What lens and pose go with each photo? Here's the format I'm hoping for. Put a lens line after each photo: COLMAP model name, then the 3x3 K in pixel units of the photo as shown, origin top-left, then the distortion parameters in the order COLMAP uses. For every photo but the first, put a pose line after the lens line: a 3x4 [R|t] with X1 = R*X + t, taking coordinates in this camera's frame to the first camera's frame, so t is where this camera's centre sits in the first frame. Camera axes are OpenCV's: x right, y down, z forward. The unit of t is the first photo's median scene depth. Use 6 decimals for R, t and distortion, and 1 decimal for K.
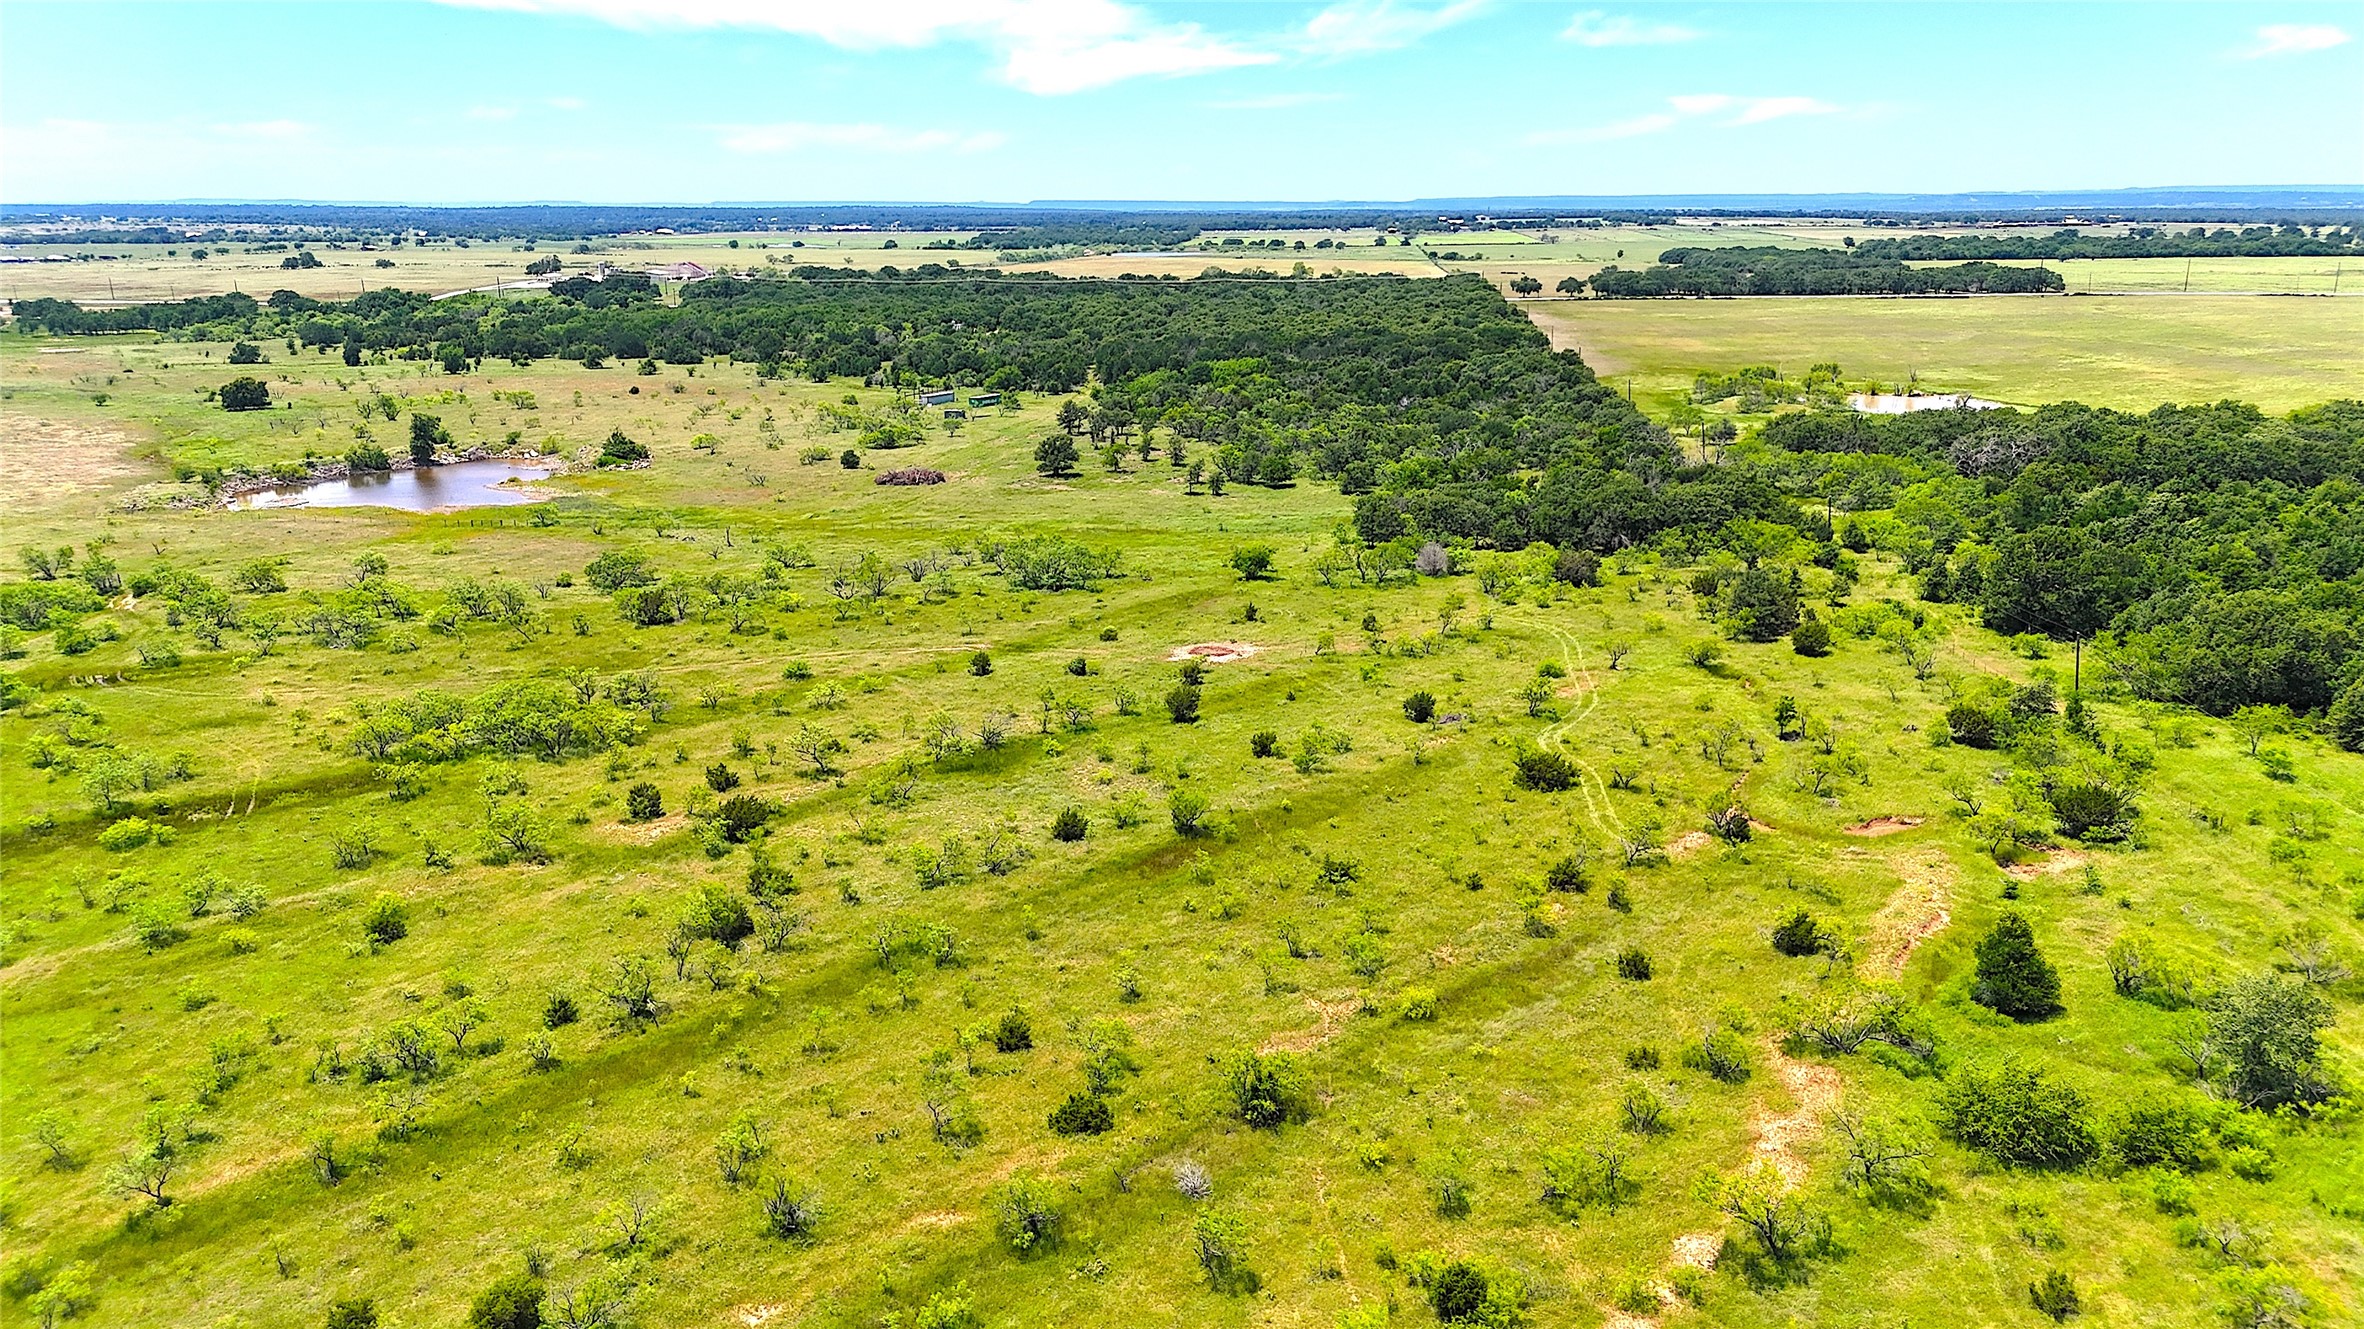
lens RADIAL K [[1830.4, 0, 1188.7], [0, 1830.4, 654.0], [0, 0, 1]] dist [0.080138, -0.078313]
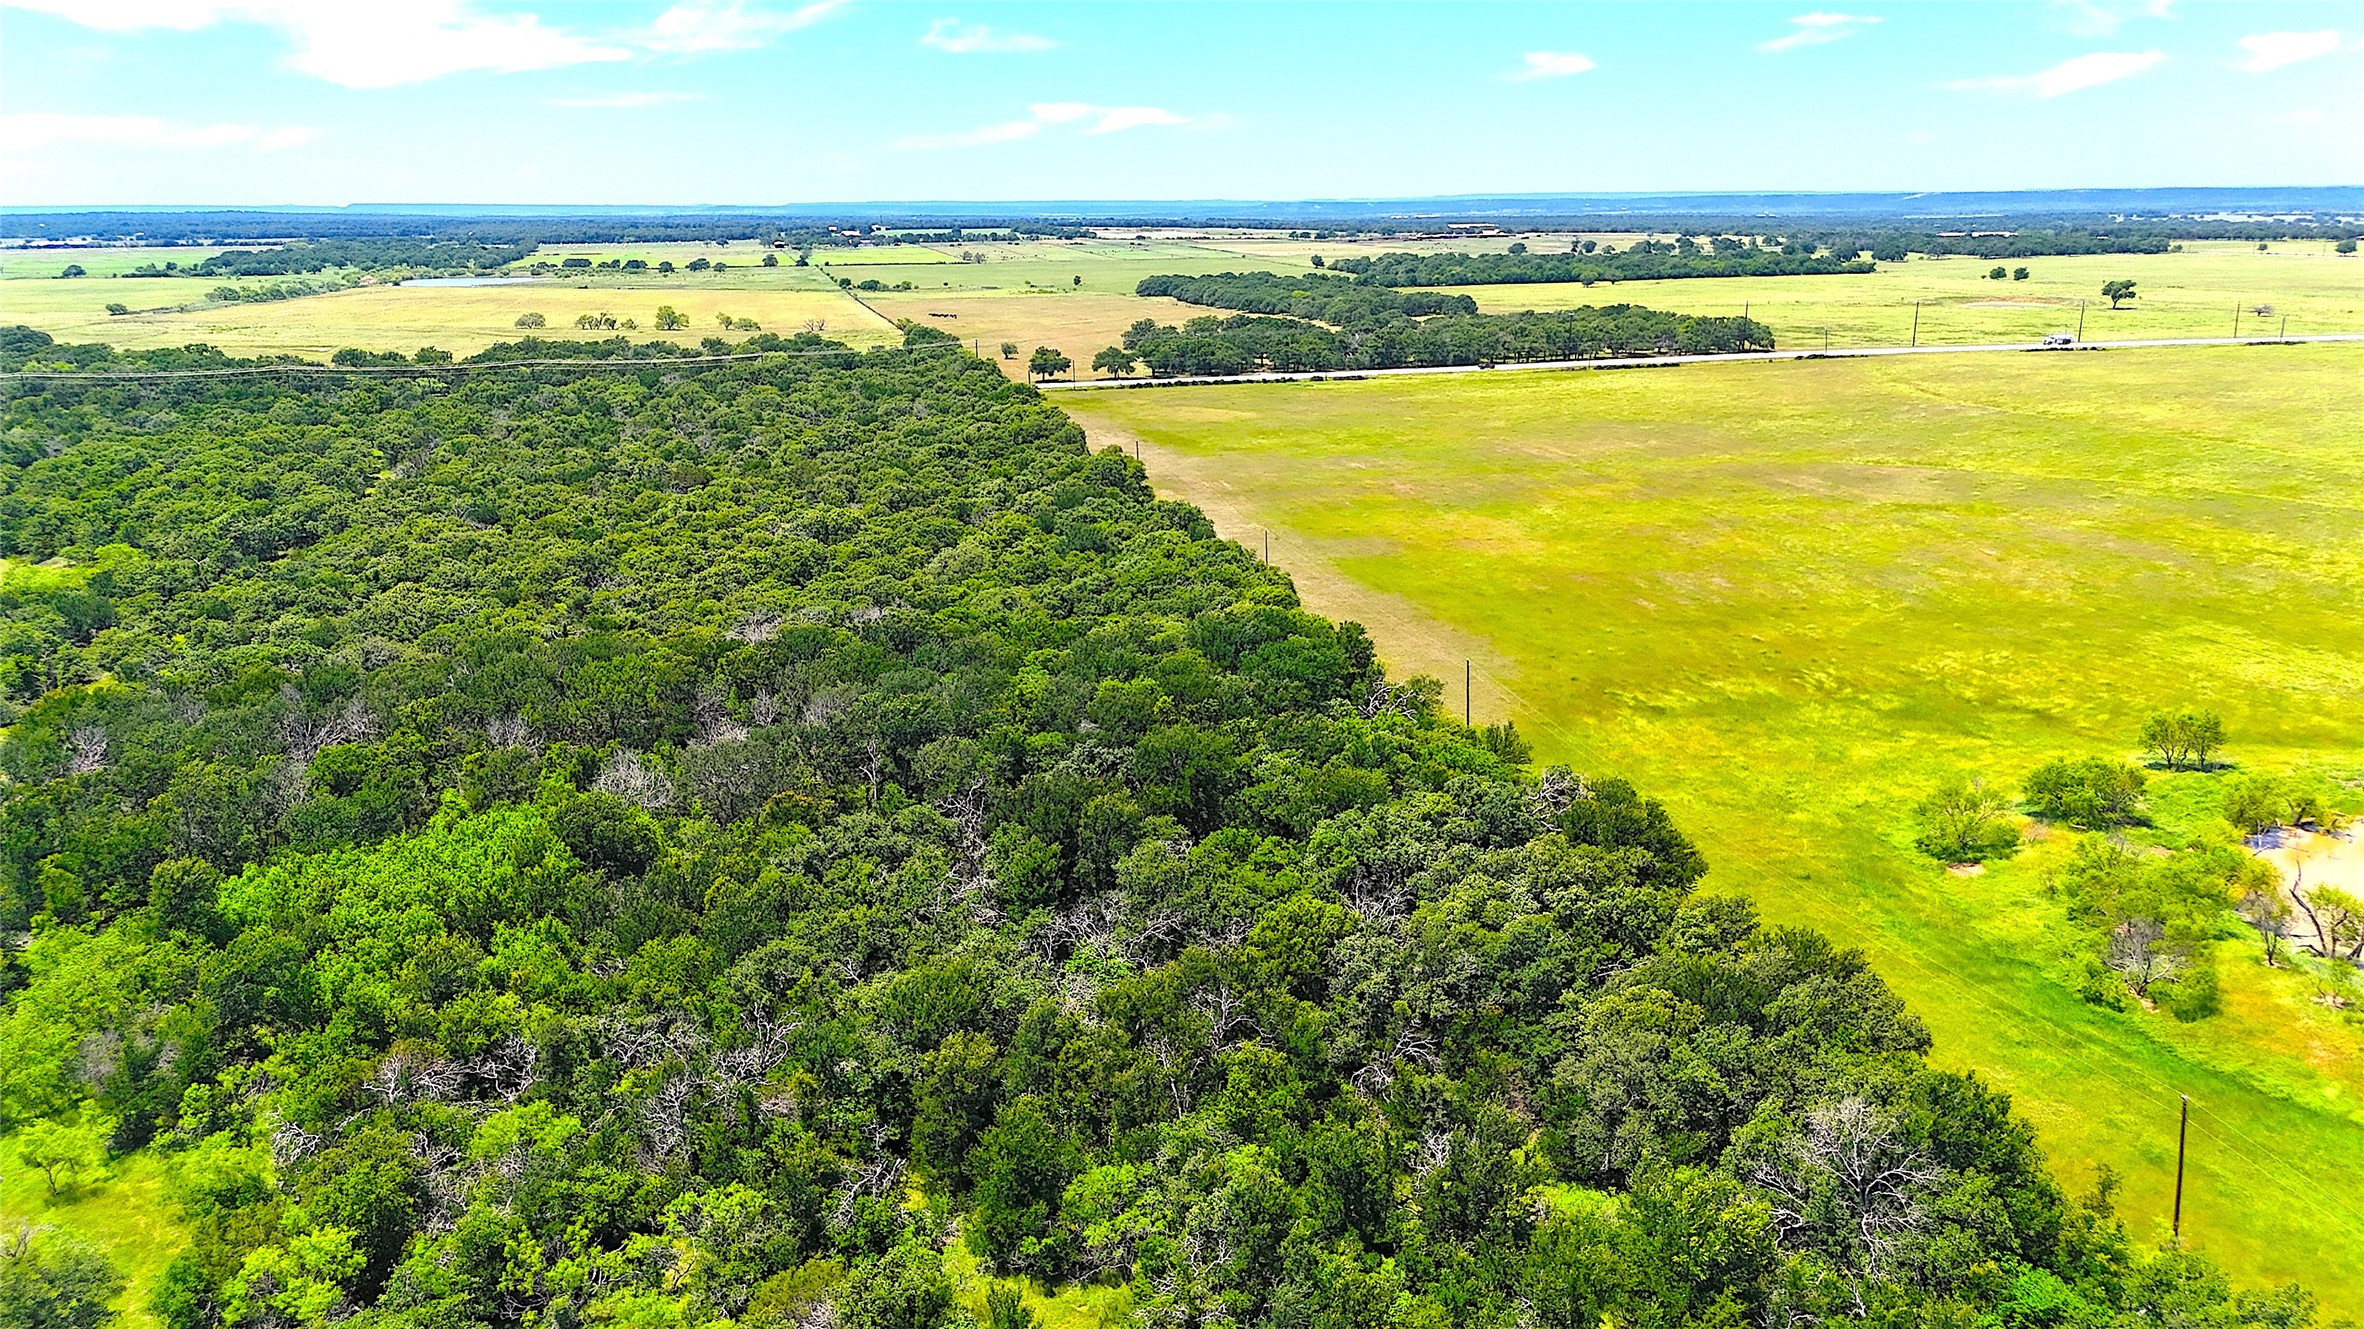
lens RADIAL K [[1830.4, 0, 1192.8], [0, 1830.4, 648.4], [0, 0, 1]] dist [0.080138, -0.078313]
pose [[0.946210, -0.079956, 0.313519, 0.018985], [0.081498, 0.996640, 0.008208, -0.071609], [-0.313121, 0.017785, 0.949547, 0.270774]]
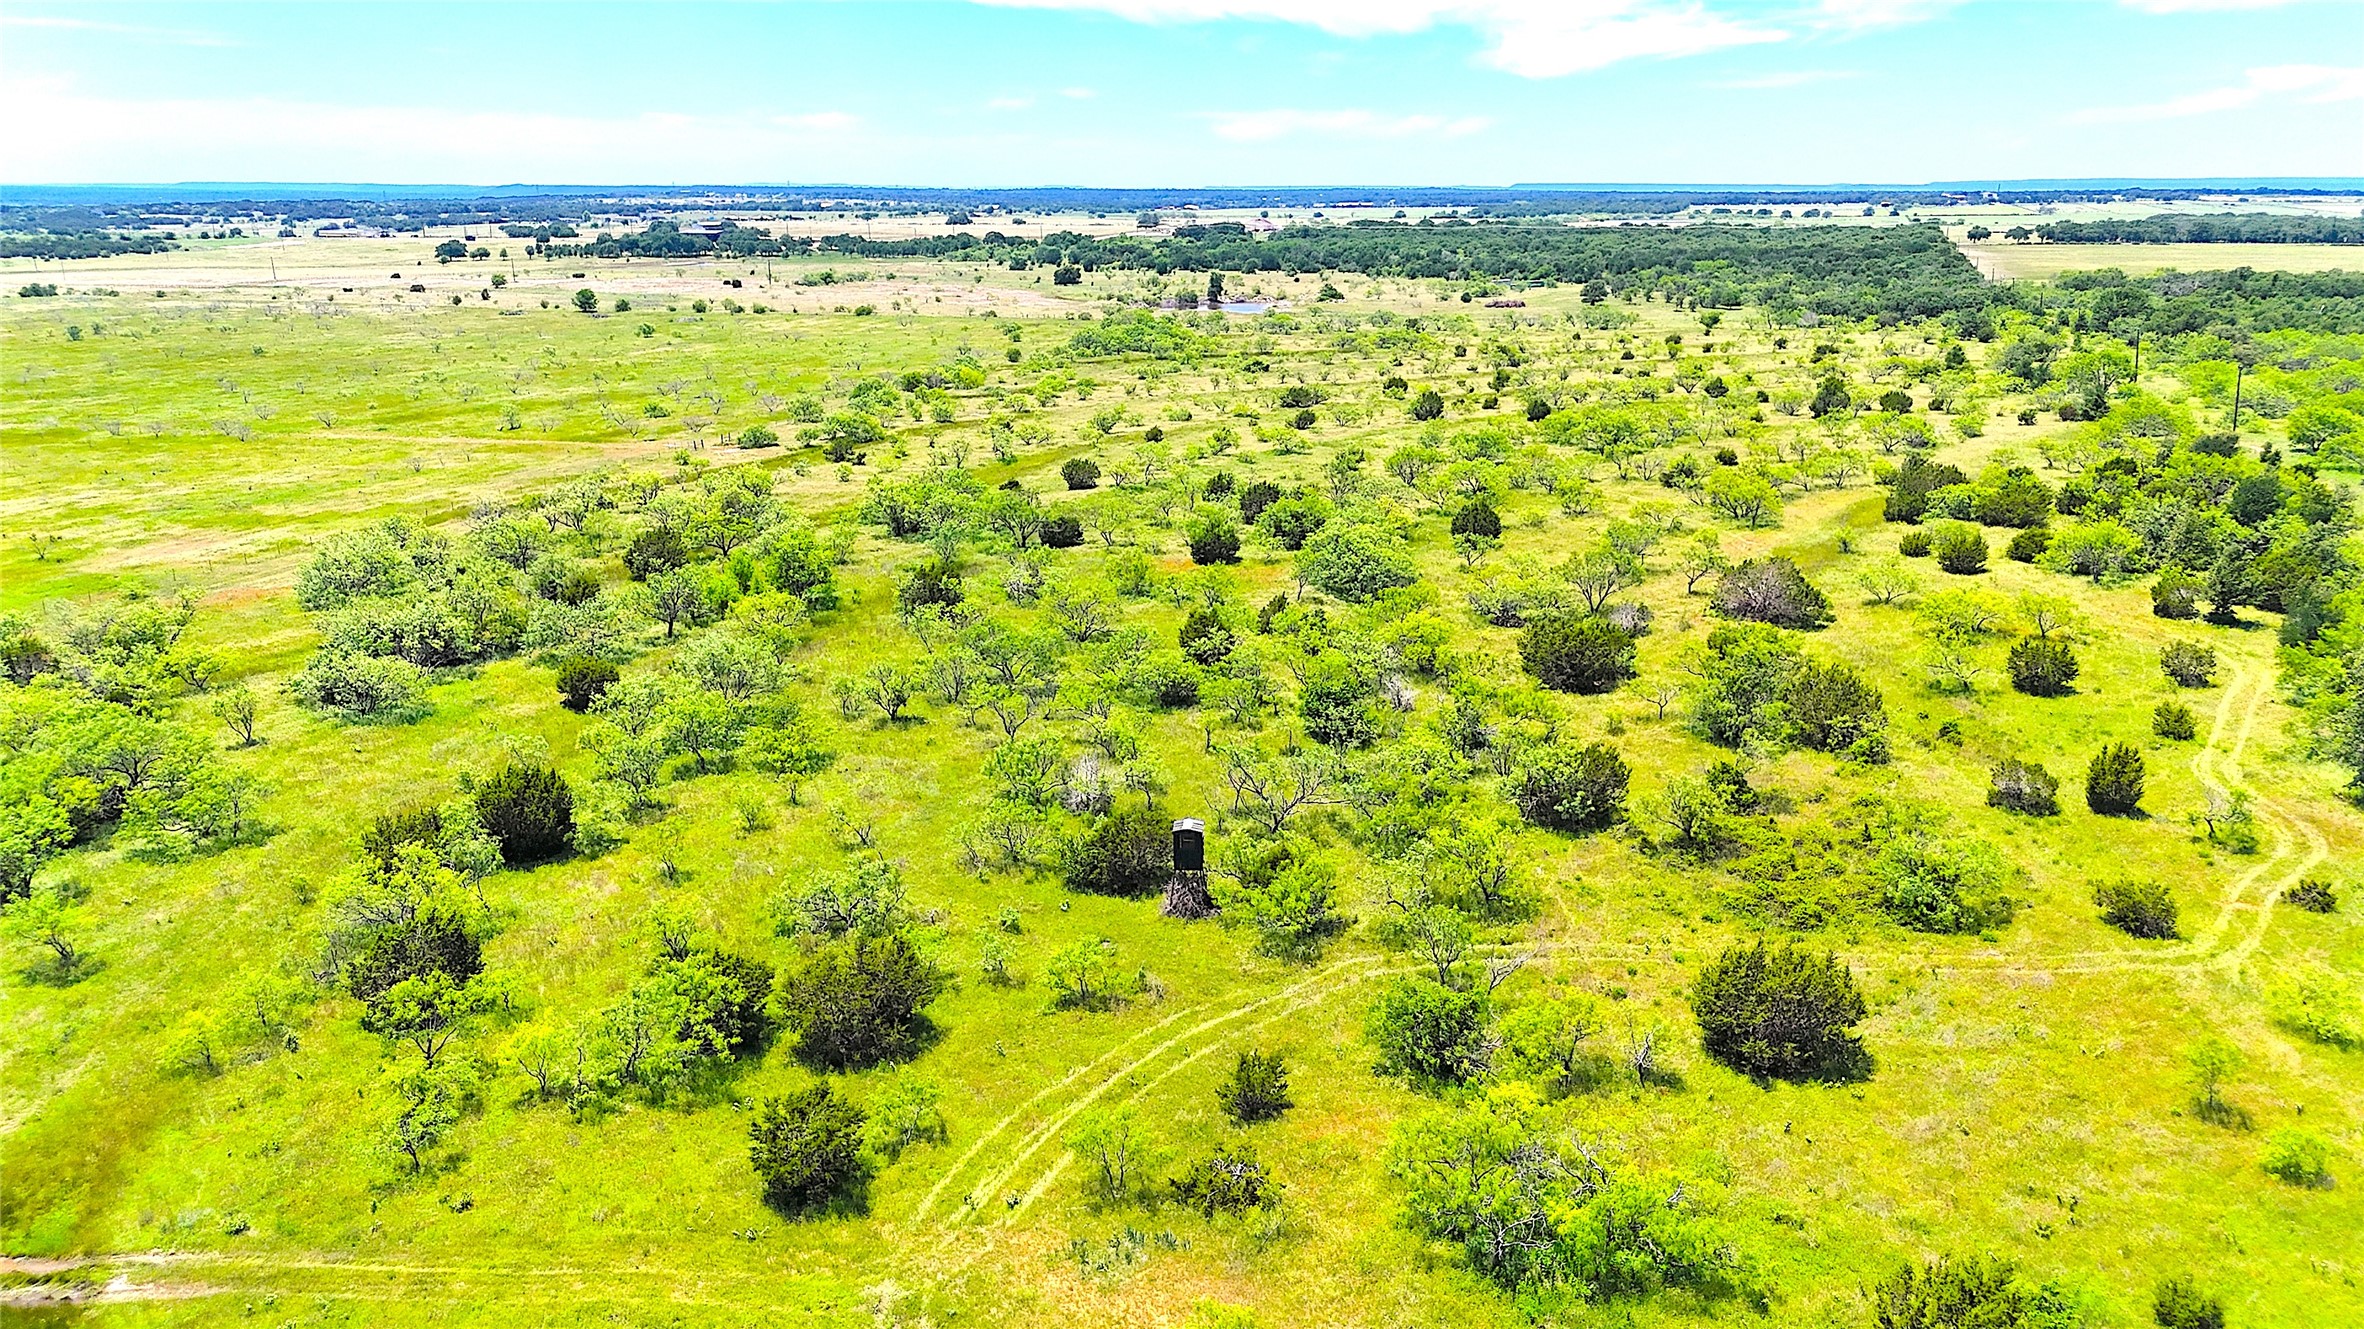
lens RADIAL K [[1830.4, 0, 1165.8], [0, 1830.4, 648.7], [0, 0, 1]] dist [0.080138, -0.078313]
pose [[0.965663, 0.068300, -0.250658, -0.001490], [-0.067087, 0.997657, 0.013388, 0.058570], [0.250985, 0.003887, 0.967983, -0.194454]]
